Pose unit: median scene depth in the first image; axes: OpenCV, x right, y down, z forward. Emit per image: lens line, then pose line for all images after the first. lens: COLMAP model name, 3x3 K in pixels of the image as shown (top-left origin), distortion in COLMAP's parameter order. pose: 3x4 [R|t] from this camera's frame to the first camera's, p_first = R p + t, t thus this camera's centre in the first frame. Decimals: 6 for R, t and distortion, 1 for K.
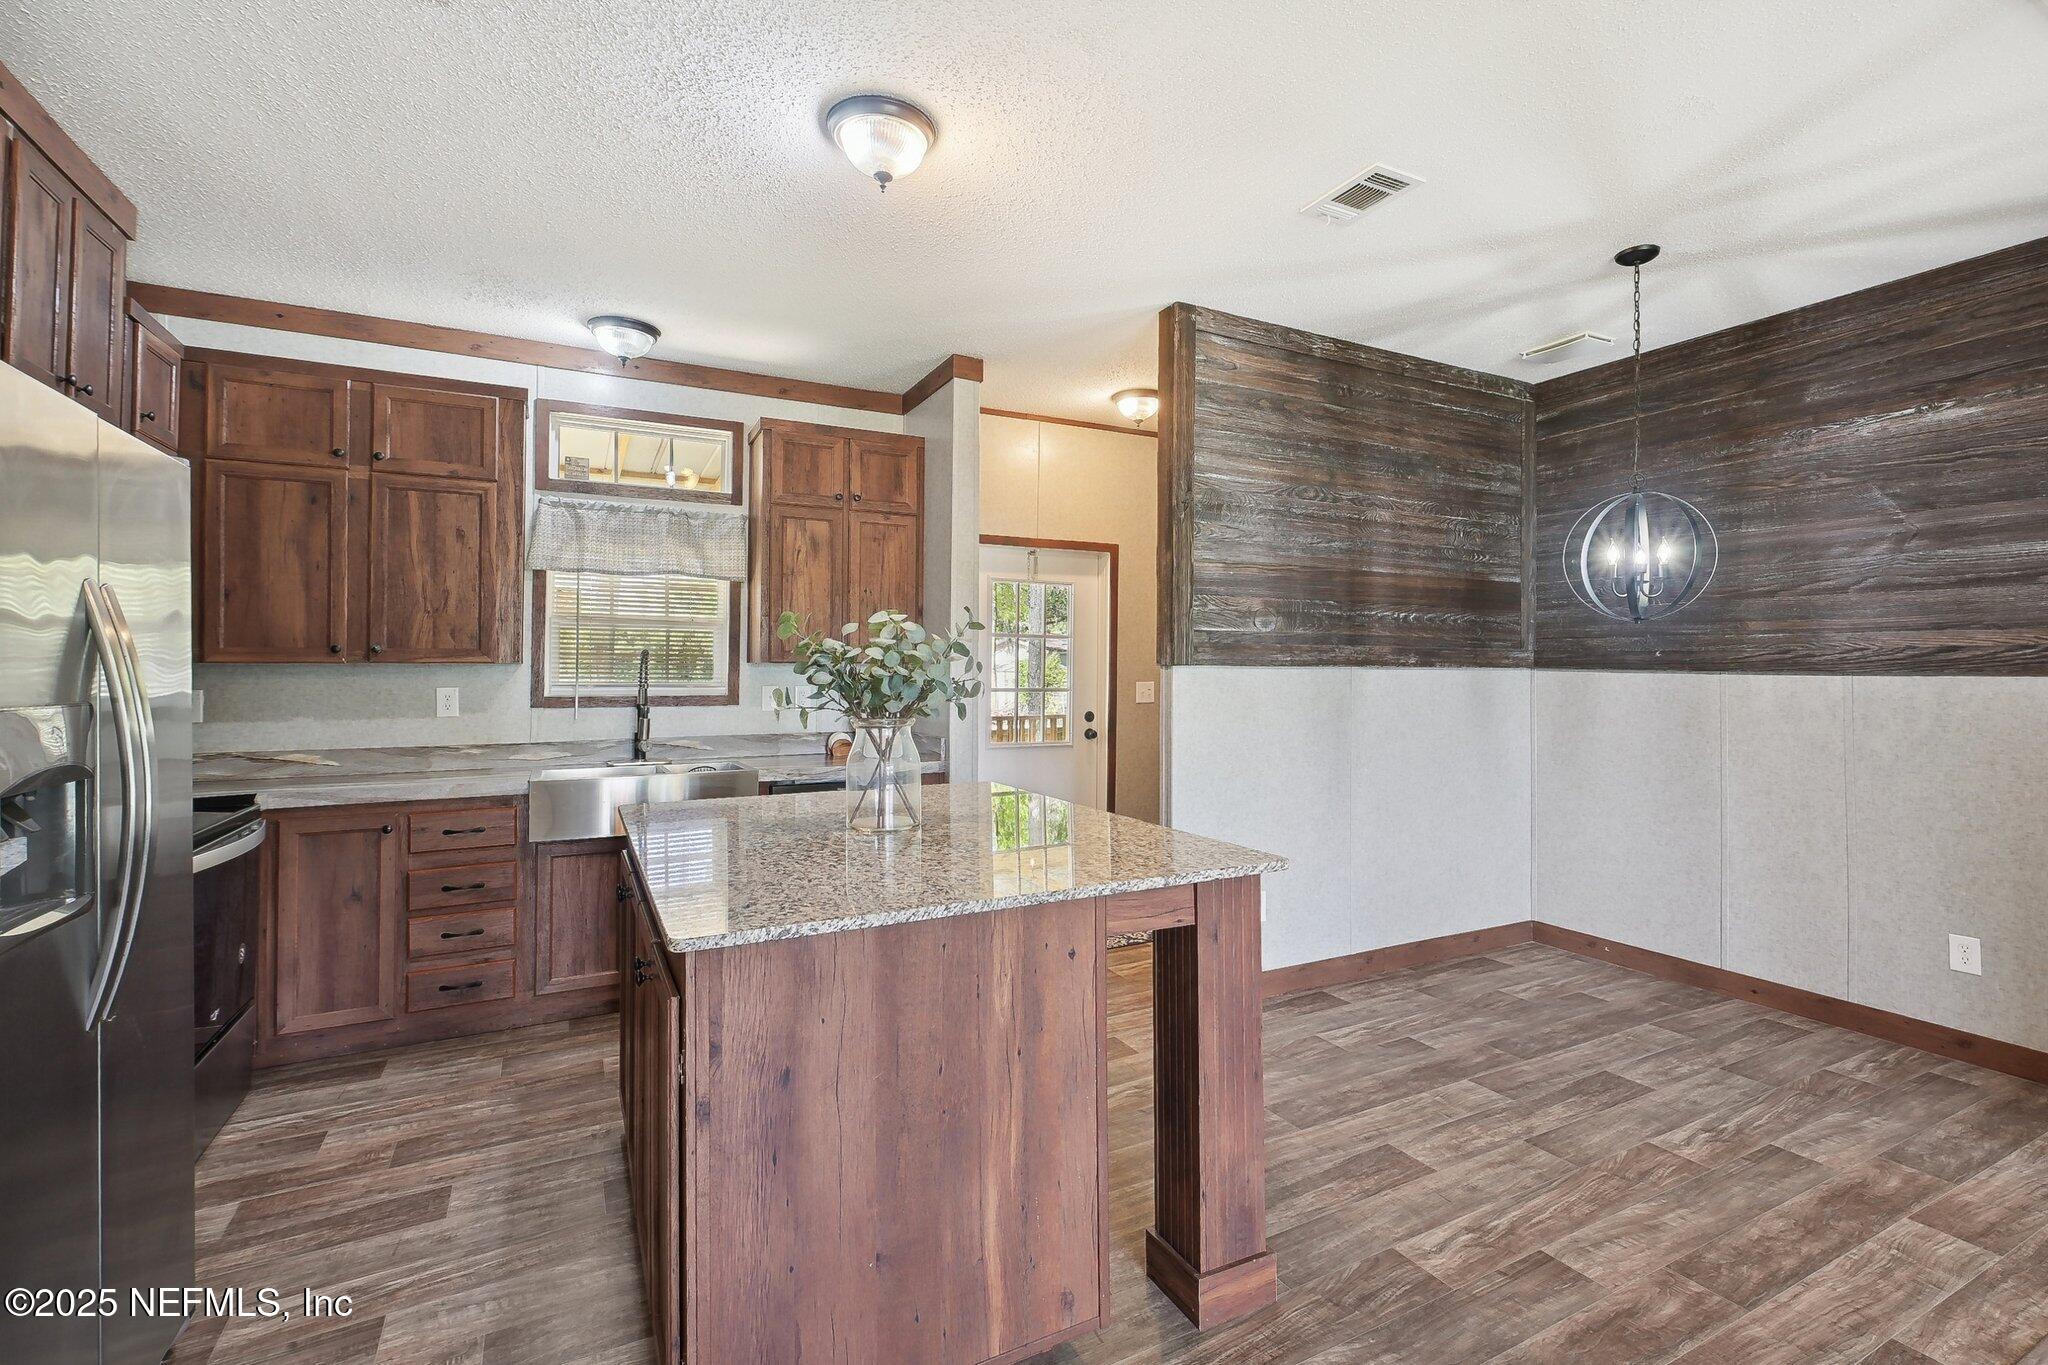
lens RADIAL K [[920.6, 0, 1038.7], [0, 920.6, 655.7], [0, 0, 1]] dist [0.002314, 0.000170]
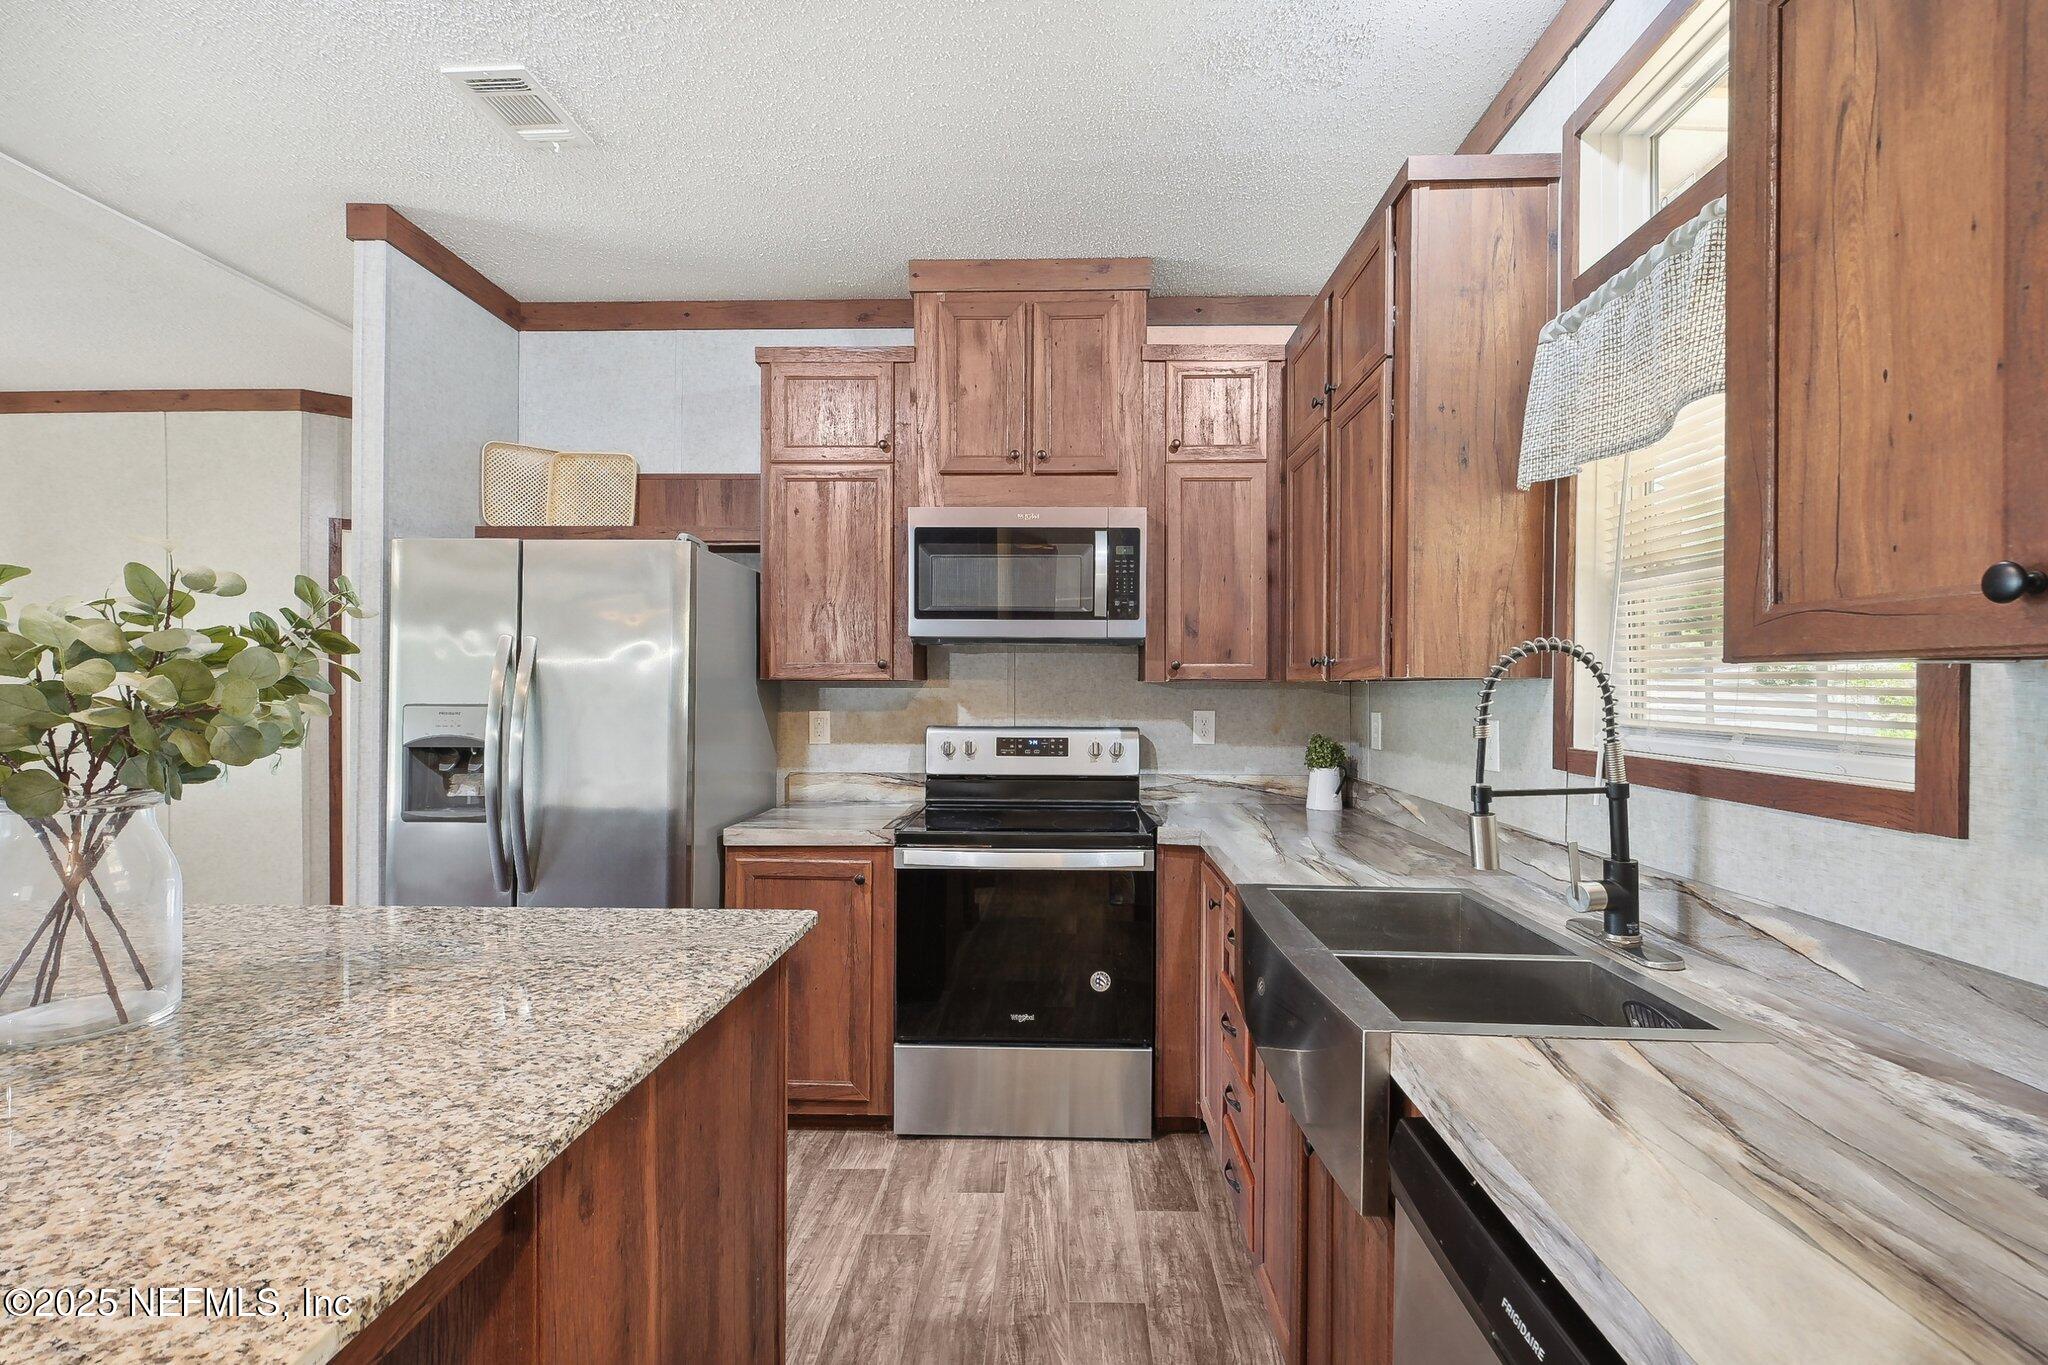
lens RADIAL K [[909.1, 0, 1052.3], [0, 909.1, 687.0], [0, 0, 1]] dist [-0.001892, -0.000647]
pose [[-0.480611, -0.002684, -0.876930, -0.003788], [0.009000, 0.999928, -0.007993, 0.017242], [0.876888, -0.011734, -0.480552, 1.158787]]
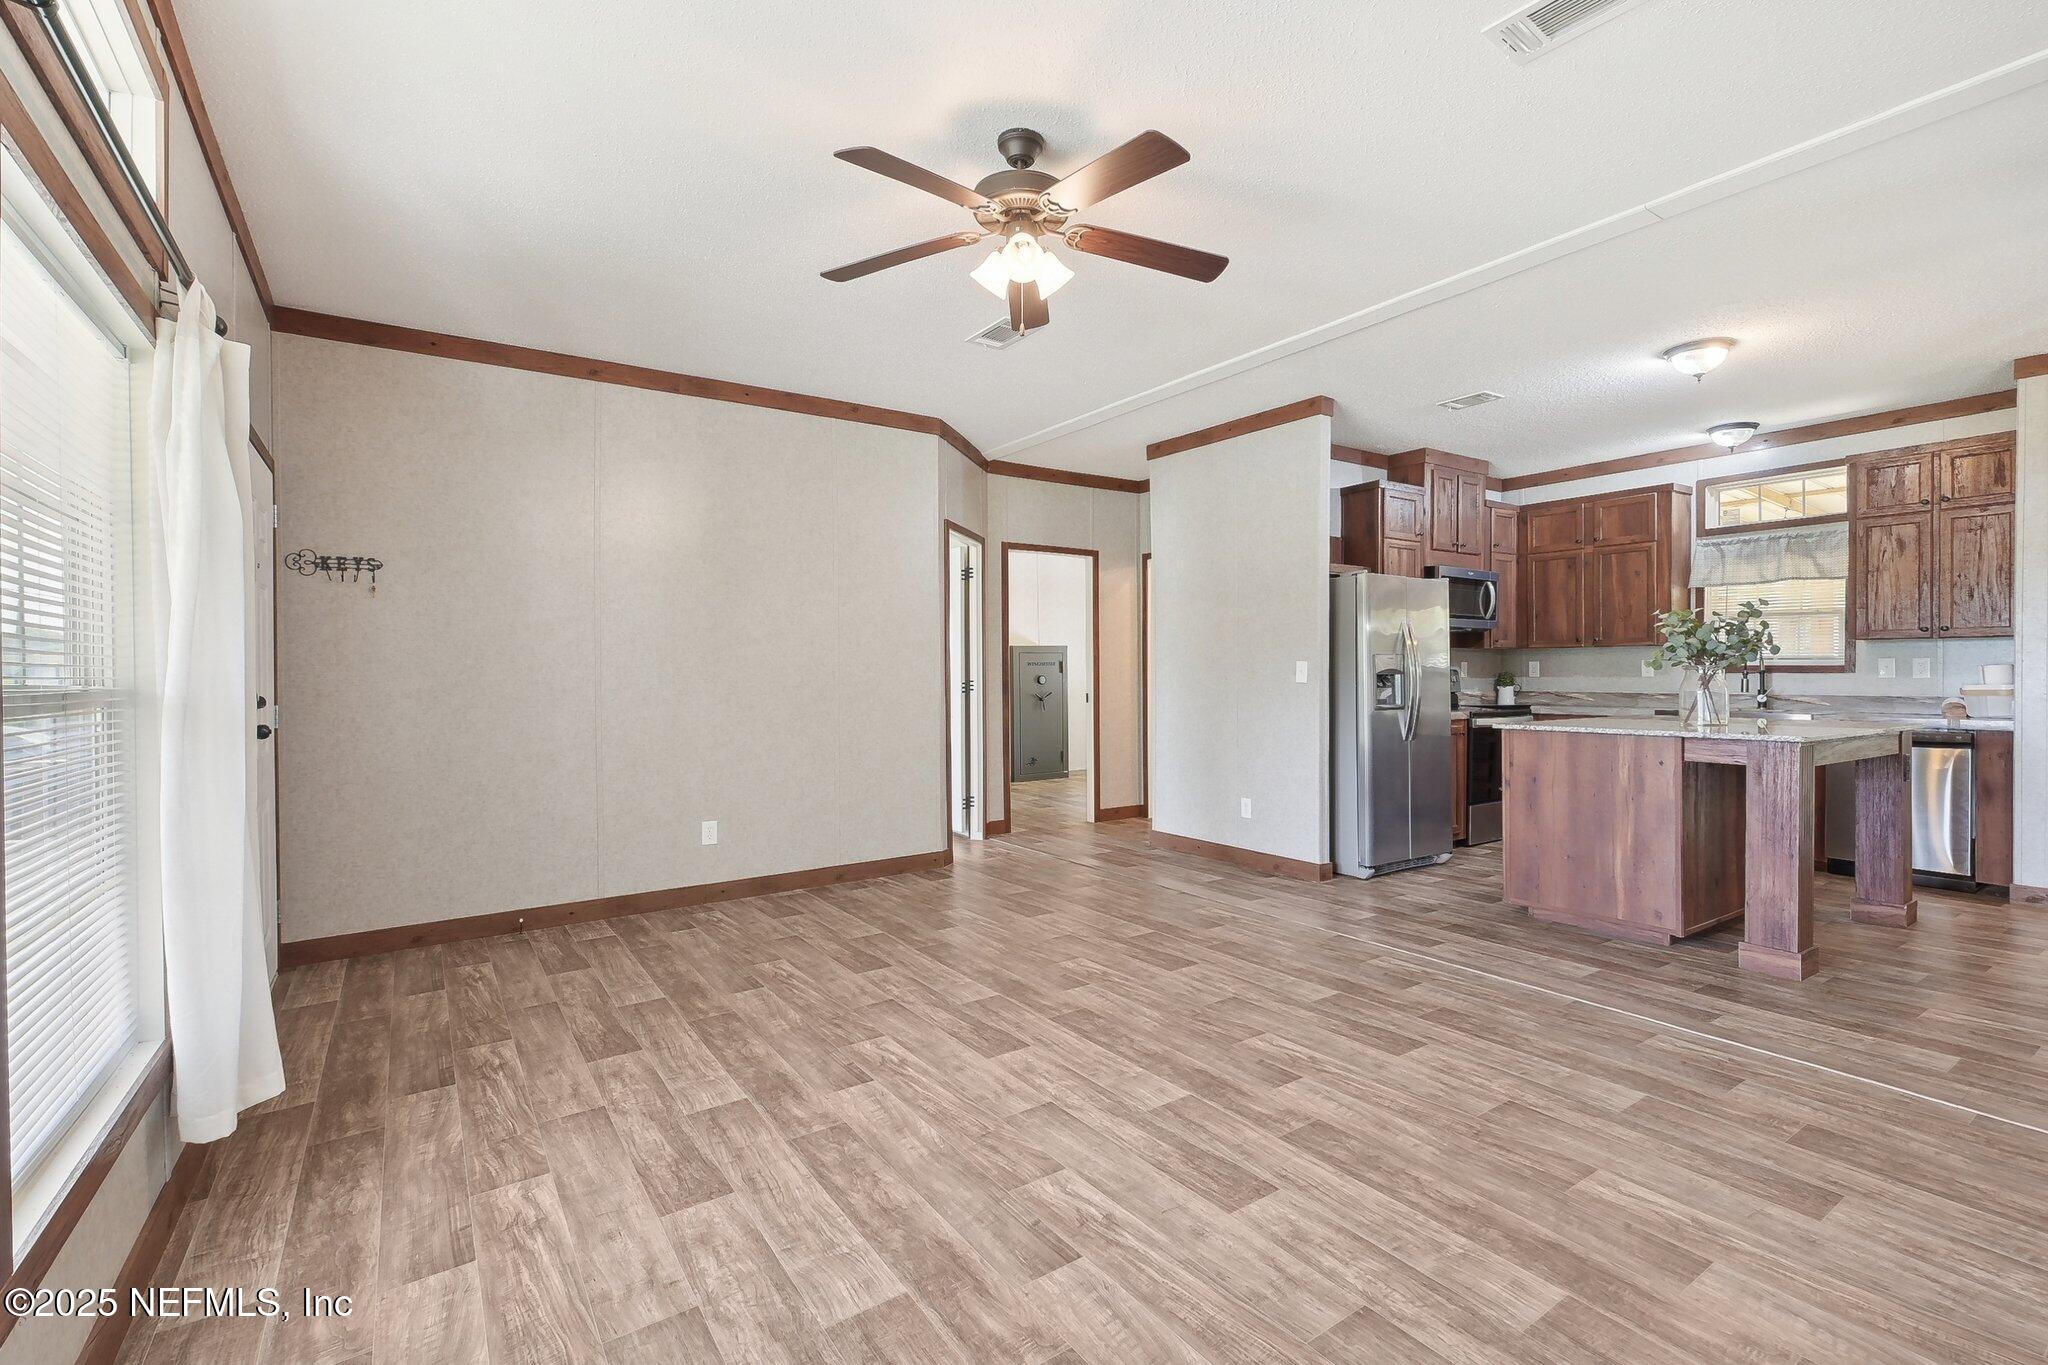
lens RADIAL K [[911.5, 0, 1052.0], [0, 911.5, 675.7], [0, 0, 1]] dist [0.001184, -0.000526]
pose [[0.122782, 0.003091, -0.992429, 1.048990], [0.015745, 0.999863, 0.005062, 0.041547], [0.992309, -0.016247, 0.122717, -0.372637]]
